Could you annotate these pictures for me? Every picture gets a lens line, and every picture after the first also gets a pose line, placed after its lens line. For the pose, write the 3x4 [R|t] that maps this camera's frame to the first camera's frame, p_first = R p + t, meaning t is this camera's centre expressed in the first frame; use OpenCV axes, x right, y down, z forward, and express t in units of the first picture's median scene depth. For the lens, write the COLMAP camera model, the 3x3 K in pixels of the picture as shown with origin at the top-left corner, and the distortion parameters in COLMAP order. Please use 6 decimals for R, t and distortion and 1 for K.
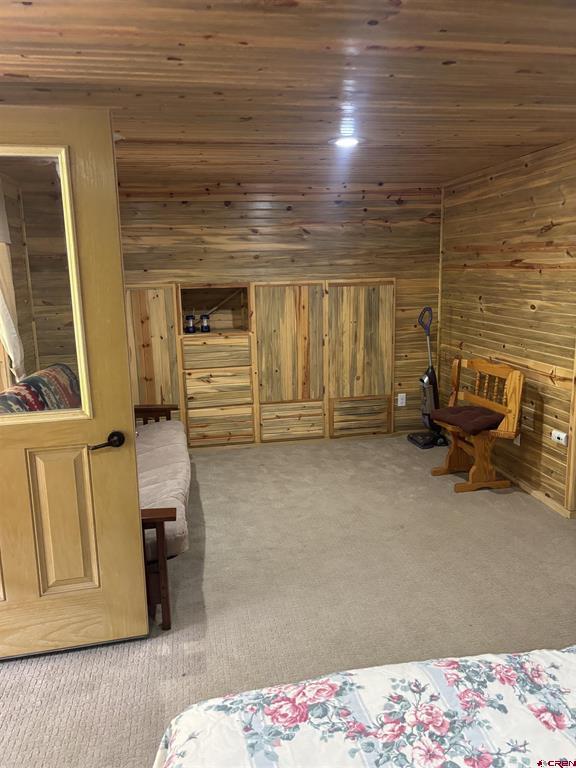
lens RADIAL K [[606.3, 0, 288.0], [0, 606.3, 384.0], [0, 0, 1]] dist [0.050560, -0.115920]
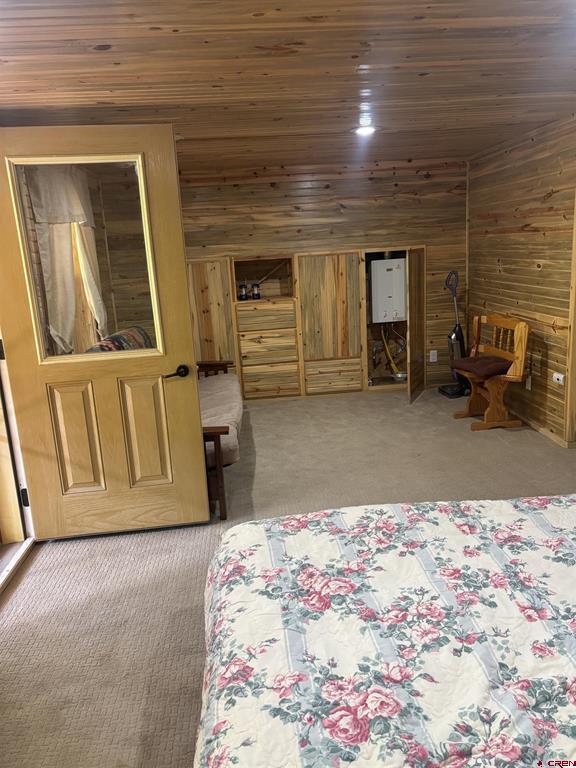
lens RADIAL K [[606.3, 0, 288.0], [0, 606.3, 384.0], [0, 0, 1]] dist [0.050560, -0.115920]
pose [[0.994722, -0.012107, -0.101888, 0.047074], [0.015994, 0.999172, 0.037421, 0.040423], [0.101351, -0.038853, 0.994092, -0.170907]]
